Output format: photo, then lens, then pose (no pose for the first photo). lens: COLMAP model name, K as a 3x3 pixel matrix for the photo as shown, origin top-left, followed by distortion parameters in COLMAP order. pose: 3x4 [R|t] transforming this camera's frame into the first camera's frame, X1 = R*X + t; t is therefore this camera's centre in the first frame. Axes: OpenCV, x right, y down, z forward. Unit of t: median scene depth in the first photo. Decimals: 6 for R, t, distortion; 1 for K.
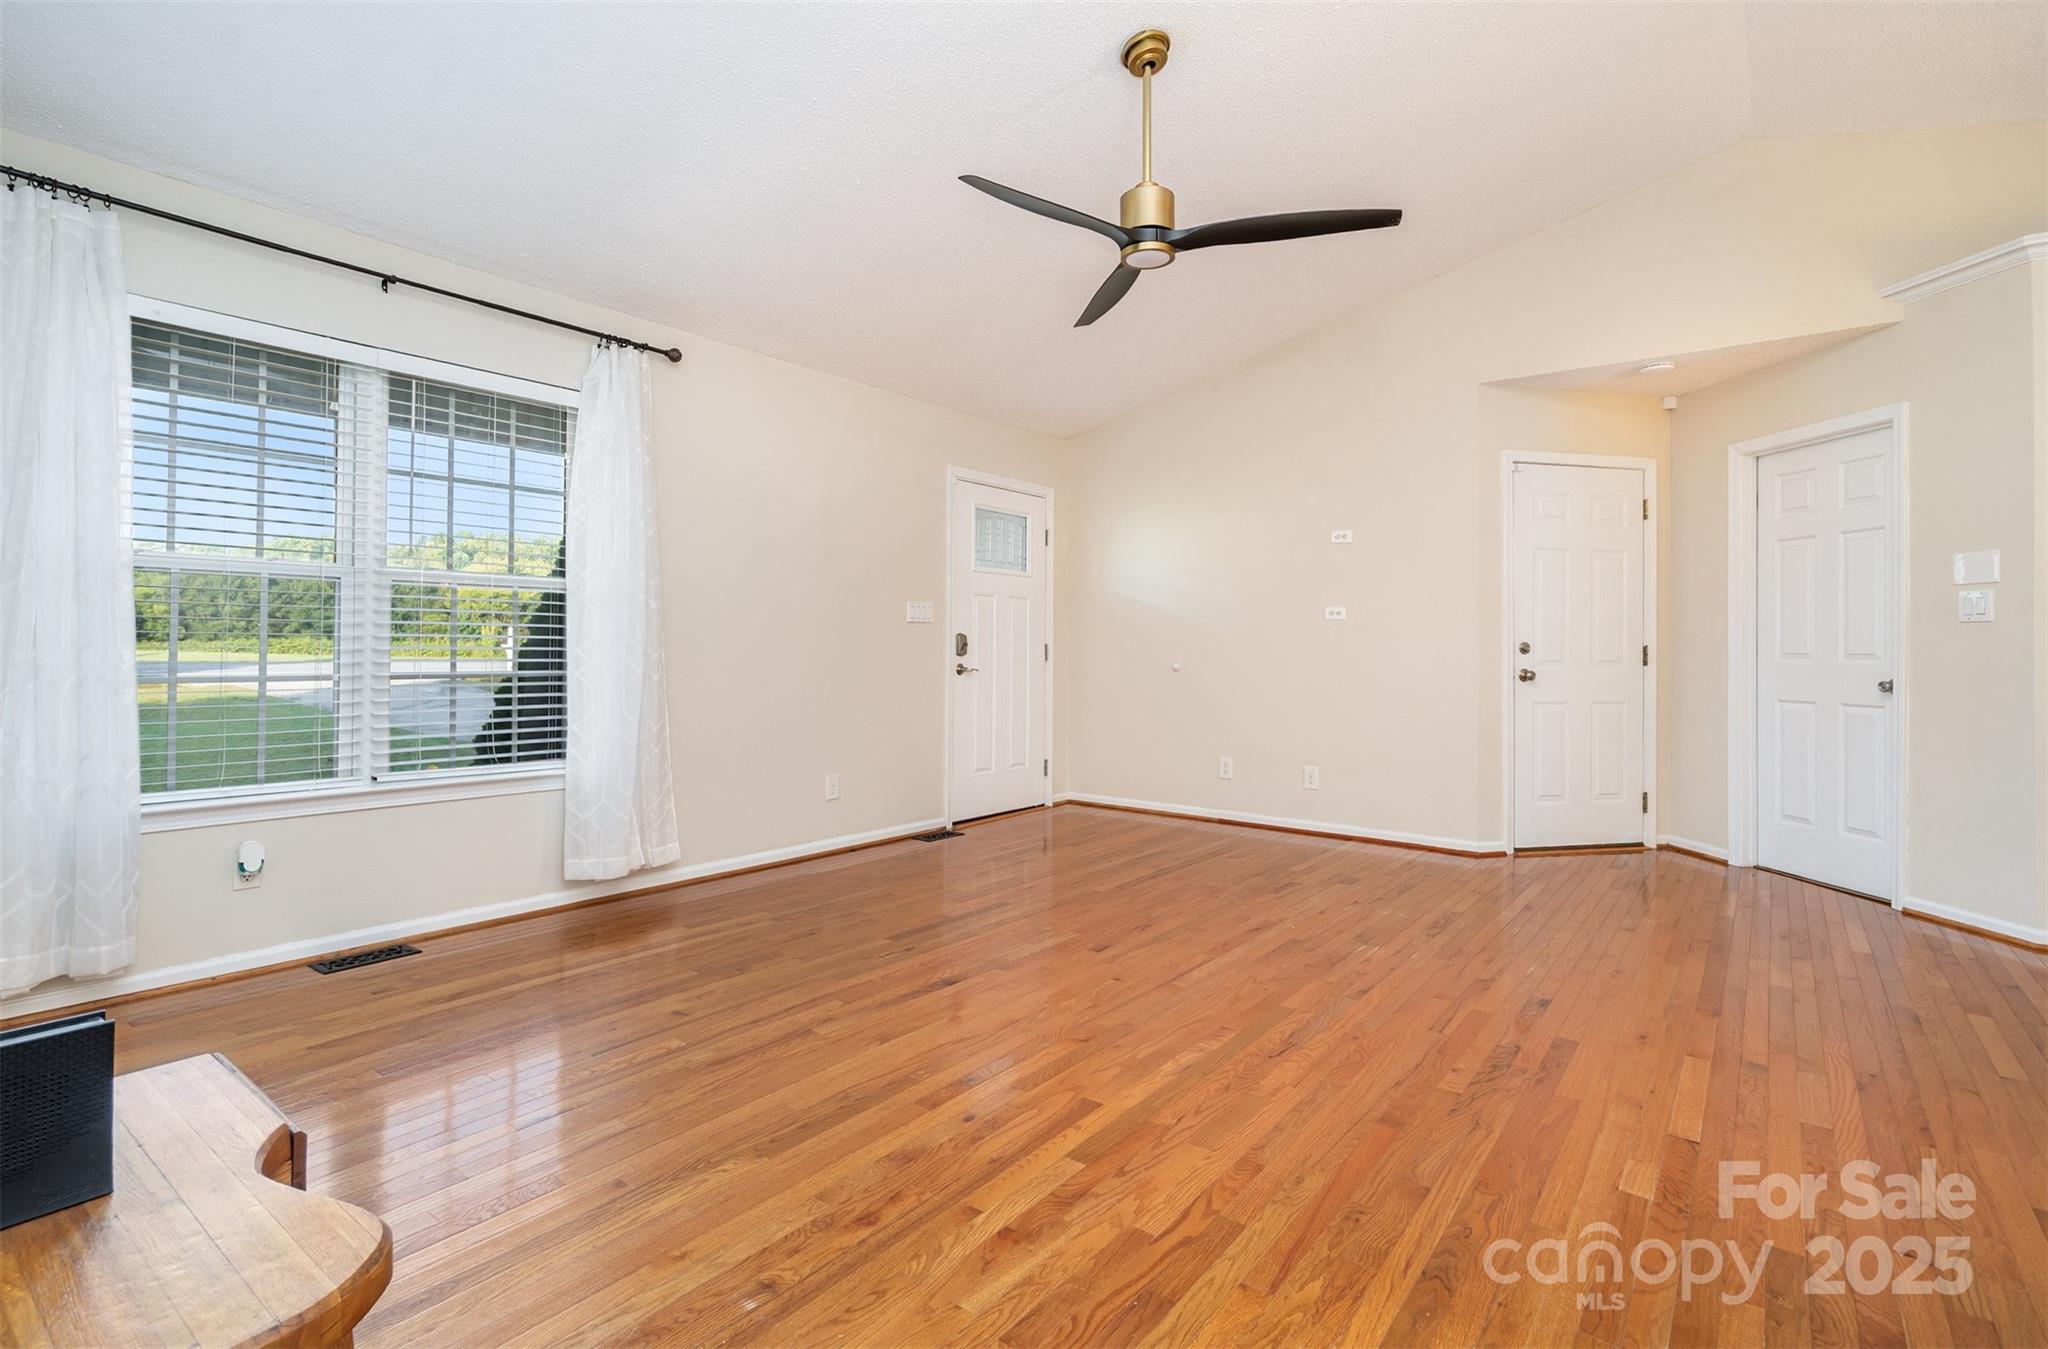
lens RADIAL K [[978.0, 0, 1015.5], [0, 978.0, 638.2], [0, 0, 1]] dist [-0.001396, 0.000430]
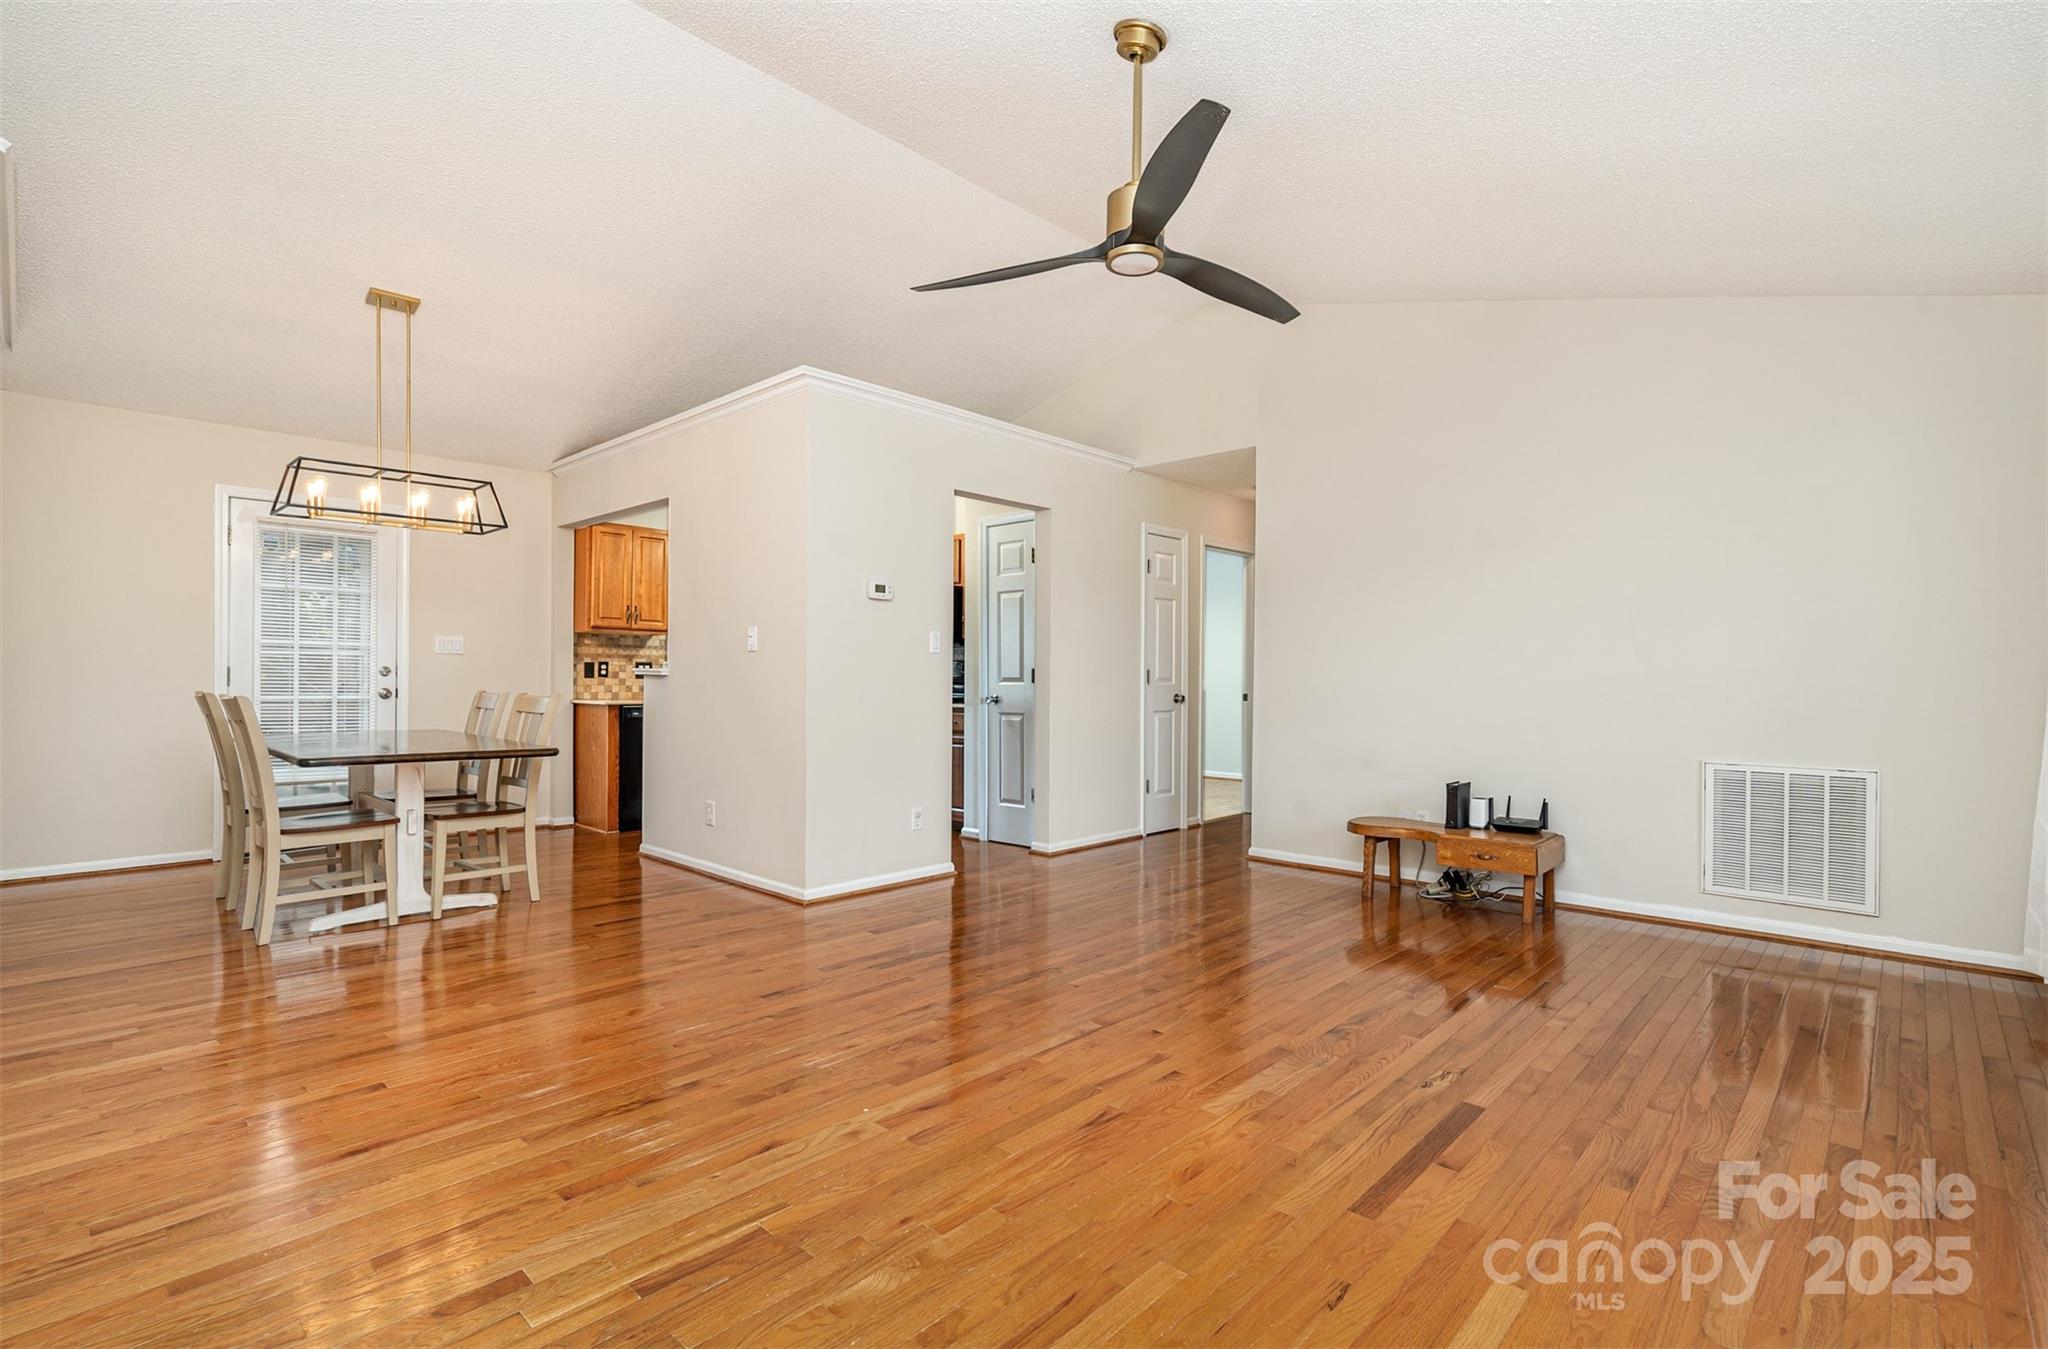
lens RADIAL K [[939.5, 0, 1024.0], [0, 939.5, 674.5], [0, 0, 1]] dist [-0.002731, 0.000050]
pose [[-0.995361, -0.015245, 0.094991, 0.146469], [-0.016808, 0.999736, -0.015678, 0.019789], [-0.094727, -0.017202, -0.995355, 1.873326]]
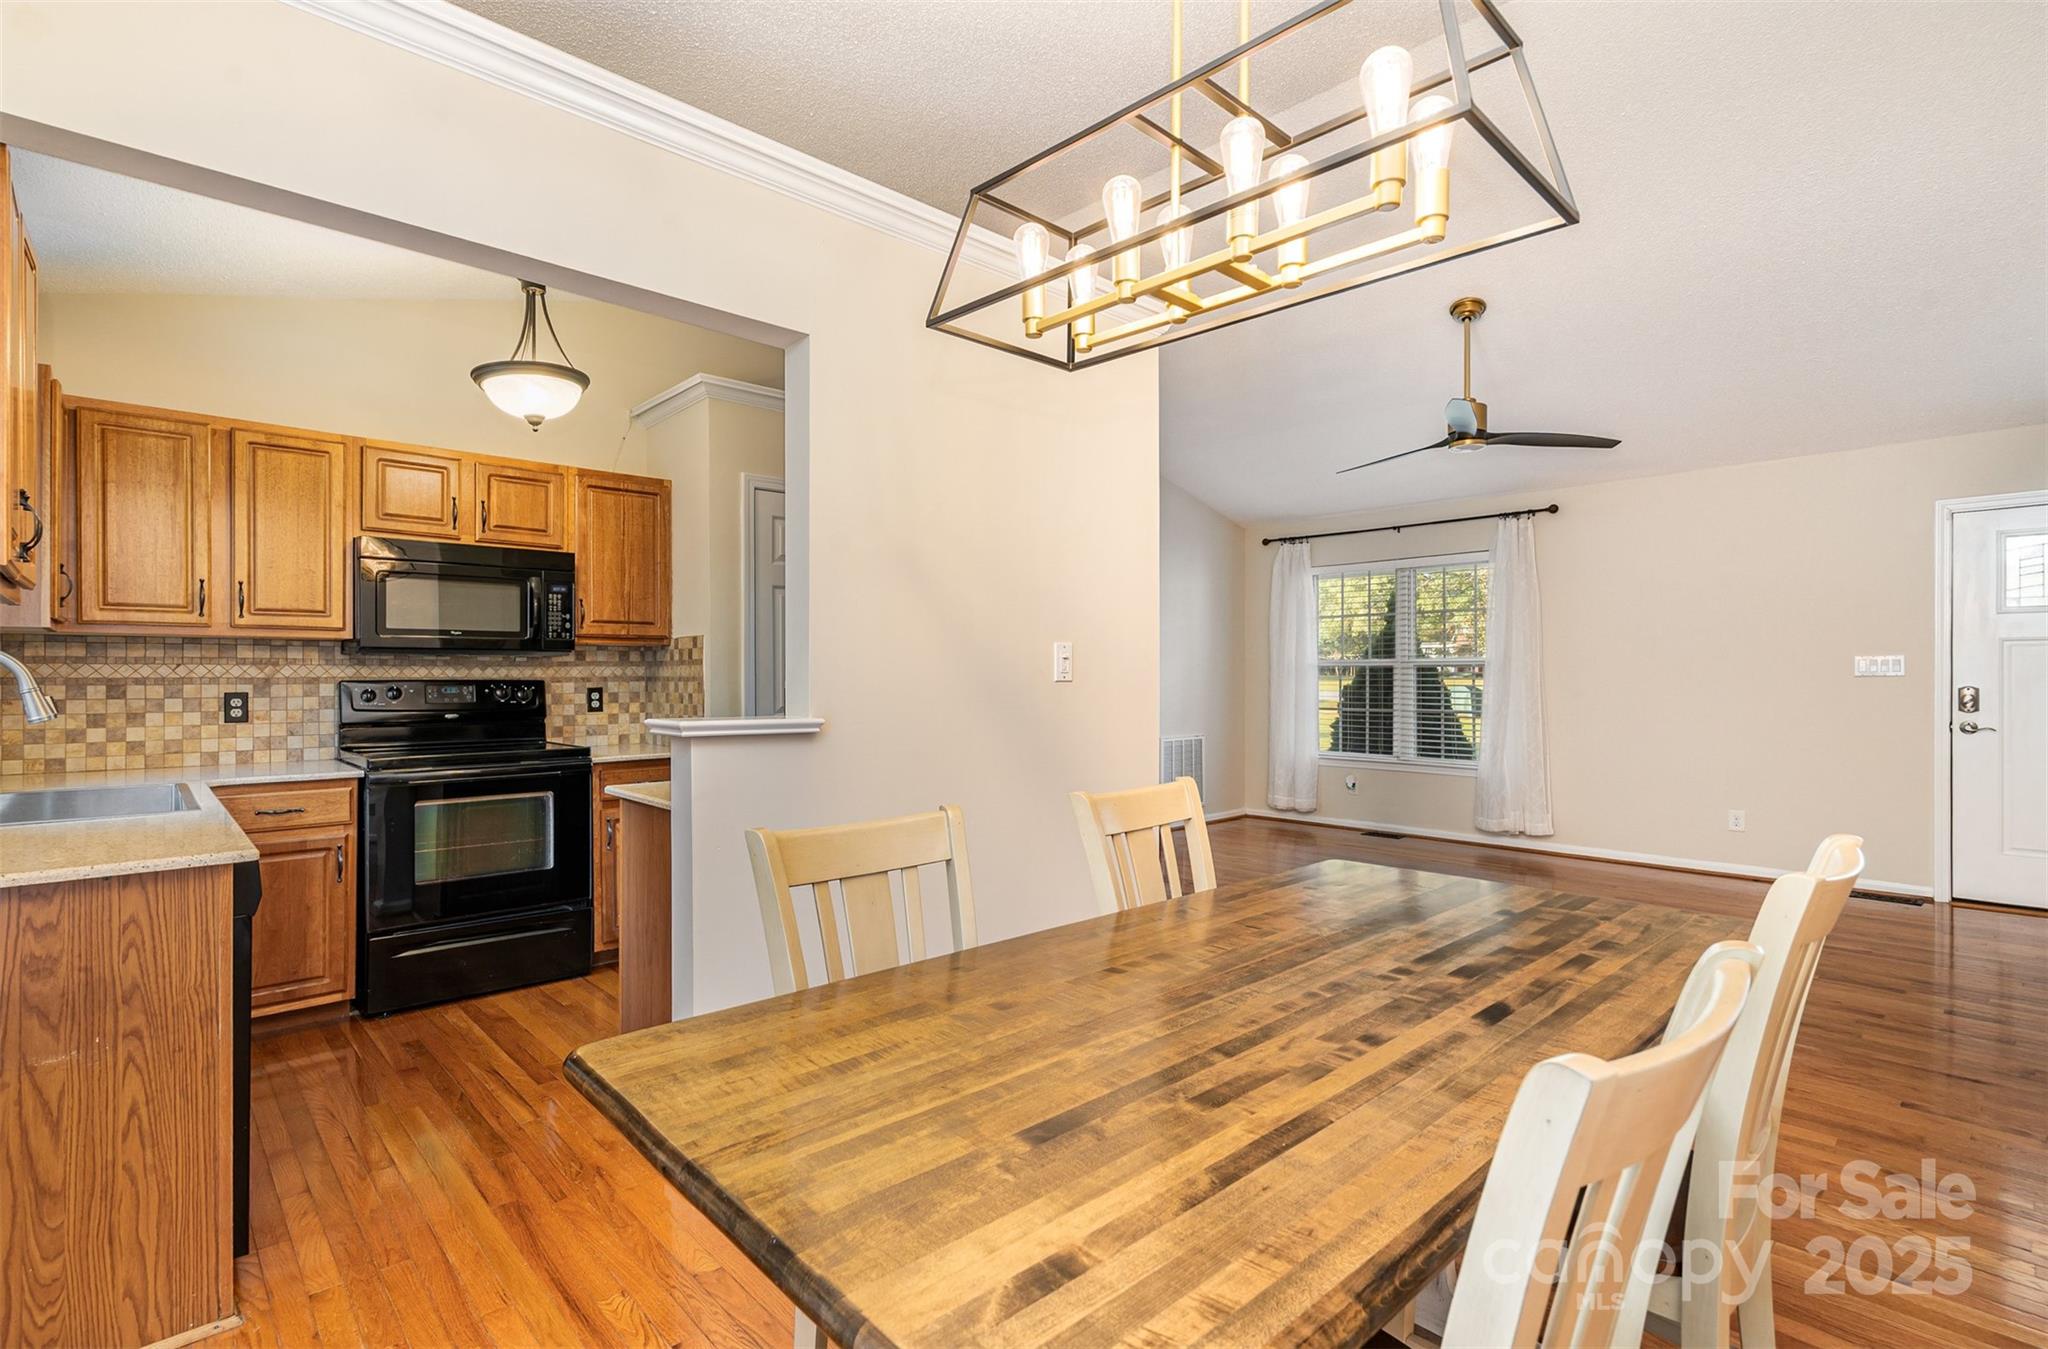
lens RADIAL K [[949.1, 0, 1030.2], [0, 949.1, 677.0], [0, 0, 1]] dist [0.000724, 0.000700]
pose [[-0.147019, -0.005694, -0.989117, 1.656548], [0.013113, 0.999884, -0.007705, -0.032324], [0.989047, -0.014104, -0.146927, 0.532509]]
